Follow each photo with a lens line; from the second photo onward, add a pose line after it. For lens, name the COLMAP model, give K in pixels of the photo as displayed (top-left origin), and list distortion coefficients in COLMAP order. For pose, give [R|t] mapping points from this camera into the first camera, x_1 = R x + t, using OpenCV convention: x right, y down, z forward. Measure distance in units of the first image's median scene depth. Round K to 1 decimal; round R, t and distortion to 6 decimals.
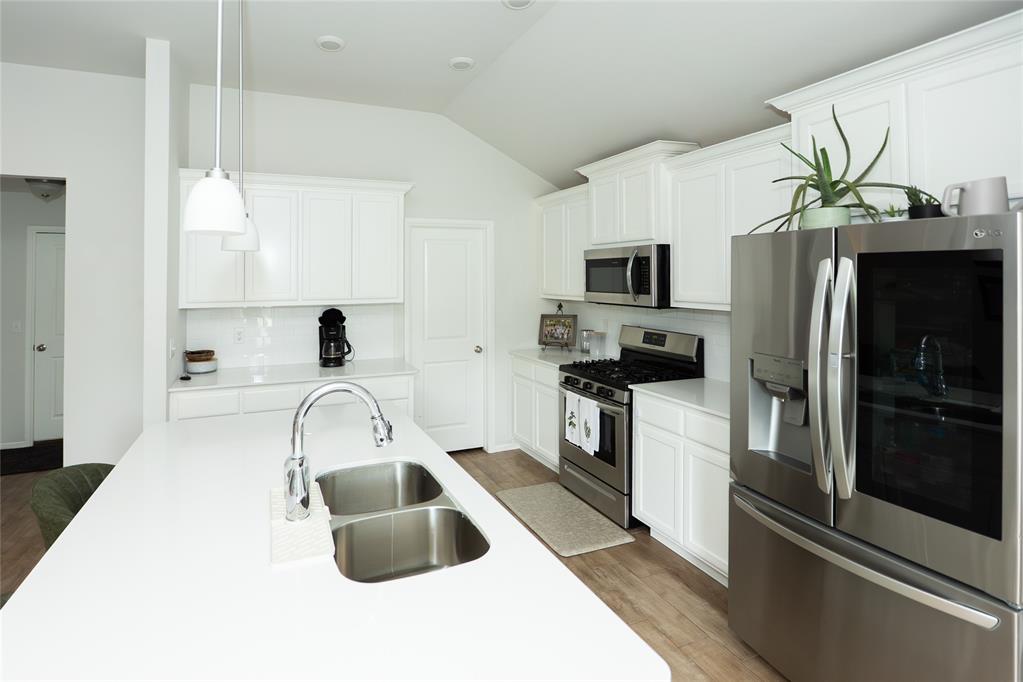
lens RADIAL K [[491.2, 0, 479.2], [0, 491.2, 271.6], [0, 0, 1]] dist [-0.000937, -0.000410]
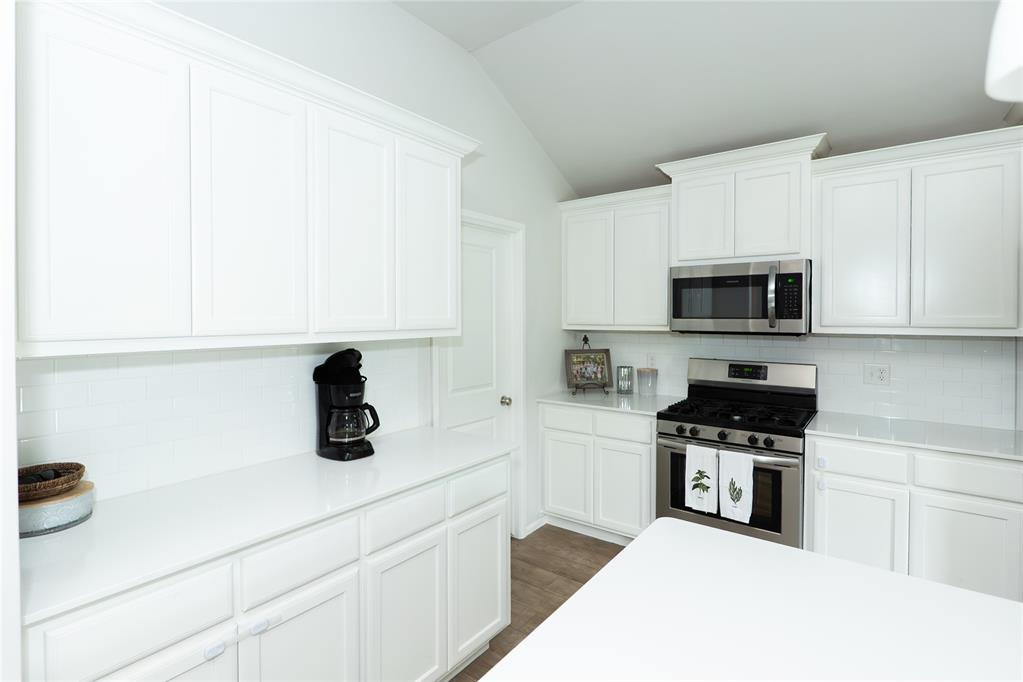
lens RADIAL K [[469.5, 0, 493.0], [0, 469.5, 323.0], [0, 0, 1]] dist [-0.000560, -0.000069]
pose [[0.858172, -0.002453, 0.513356, -0.425248], [-0.007641, 0.999817, 0.017550, 0.036530], [-0.513305, -0.018983, 0.857996, 0.480597]]
